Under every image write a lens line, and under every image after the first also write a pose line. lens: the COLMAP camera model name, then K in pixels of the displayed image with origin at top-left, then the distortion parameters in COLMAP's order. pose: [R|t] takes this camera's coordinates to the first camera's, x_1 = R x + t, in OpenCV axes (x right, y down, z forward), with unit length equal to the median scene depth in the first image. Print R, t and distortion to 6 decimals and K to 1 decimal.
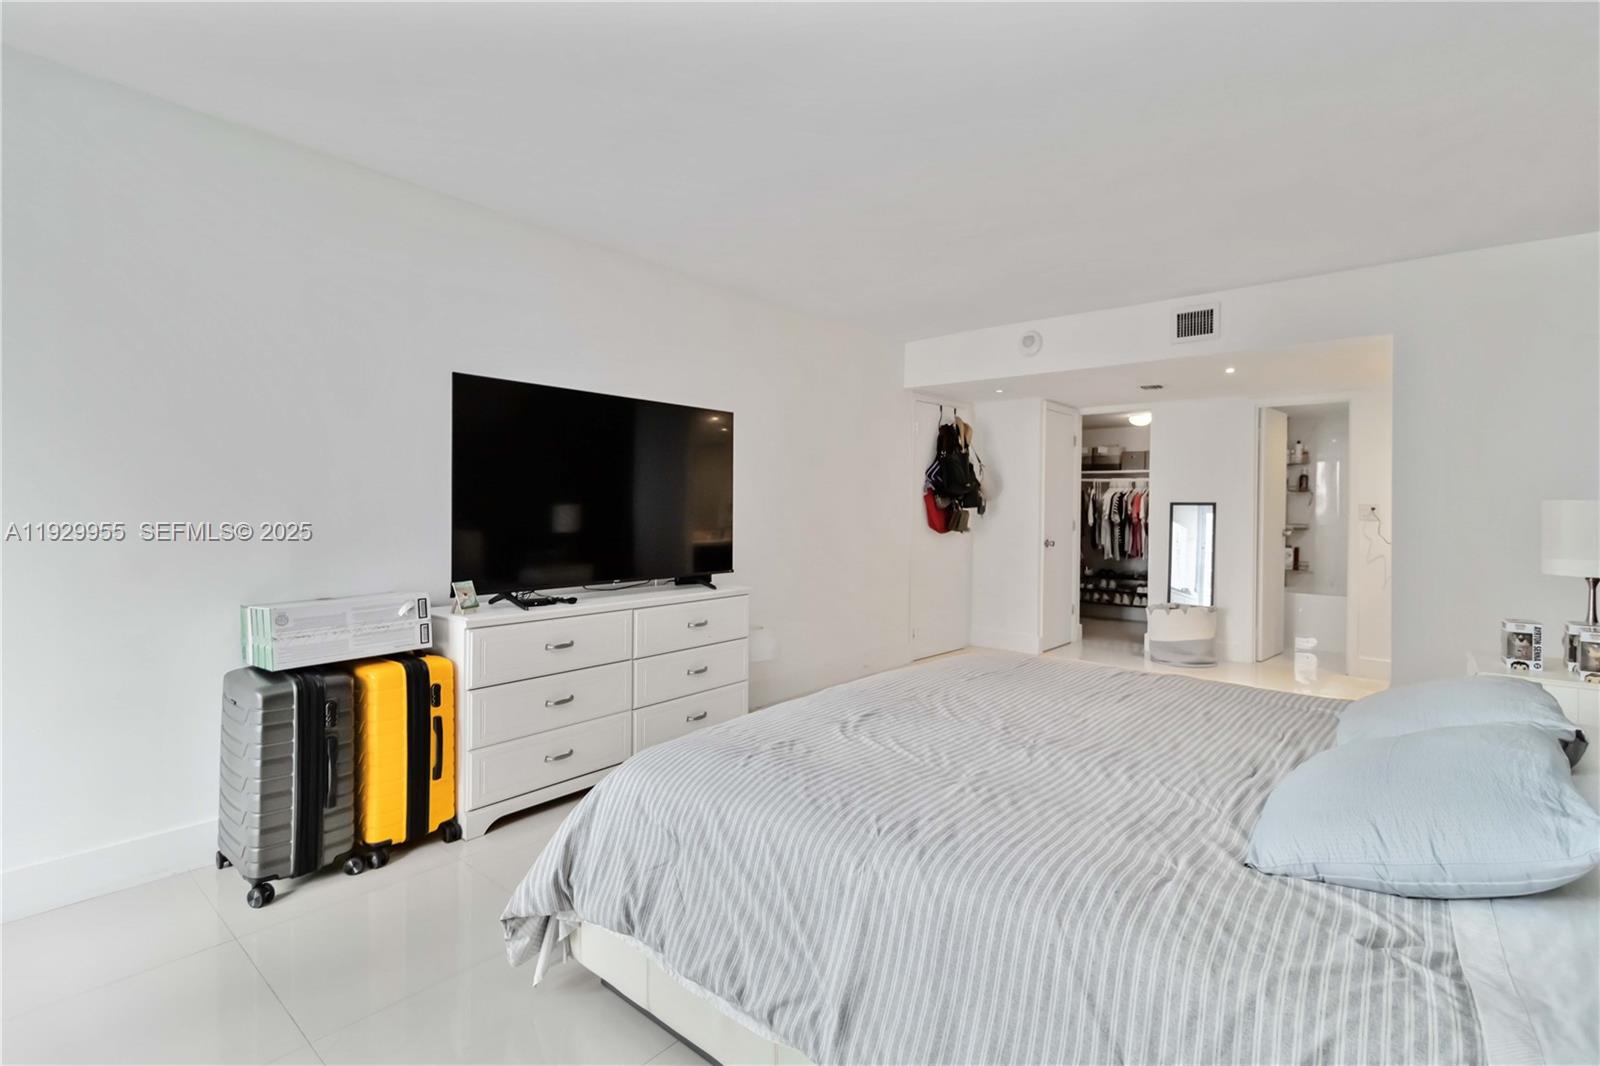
lens RADIAL K [[743.1, 0, 803.7], [0, 743.1, 504.6], [0, 0, 1]] dist [0.002669, 0.000353]
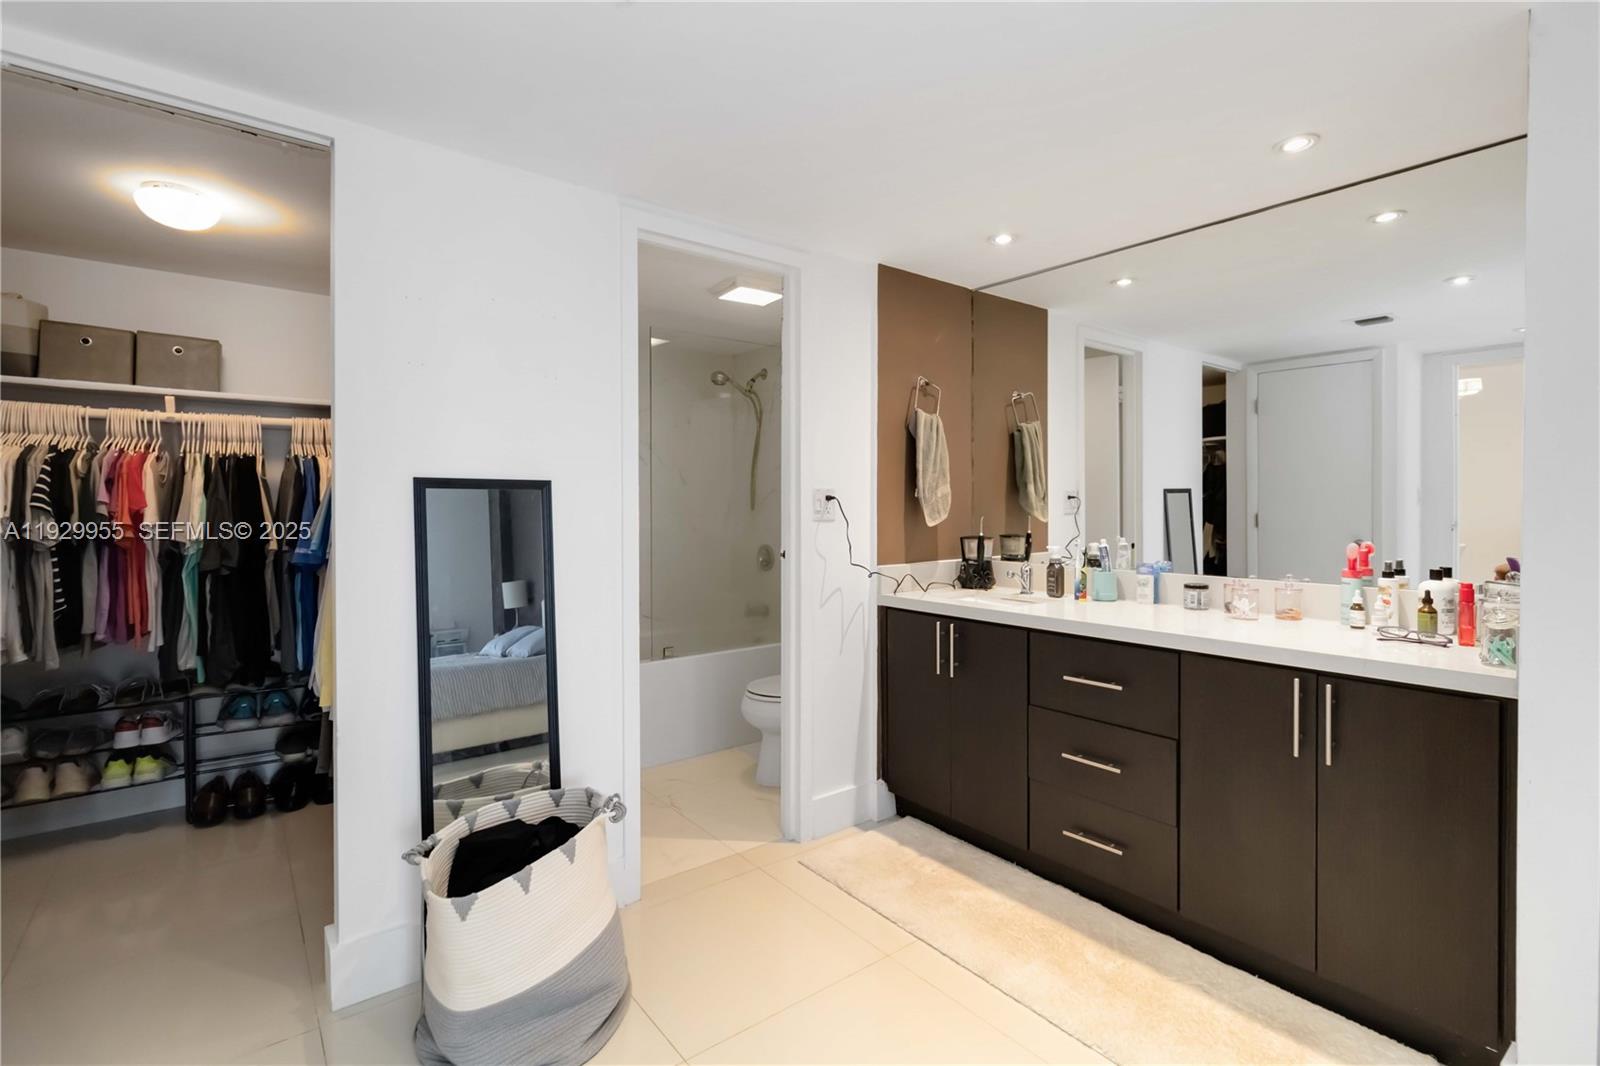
lens RADIAL K [[743.1, 0, 803.7], [0, 743.1, 504.6], [0, 0, 1]] dist [0.002669, 0.000353]
pose [[0.202891, -0.014811, 0.979089, 0.184934], [-0.003399, 0.999869, 0.015830, 0.001782], [-0.979195, -0.006540, 0.202814, 0.632705]]
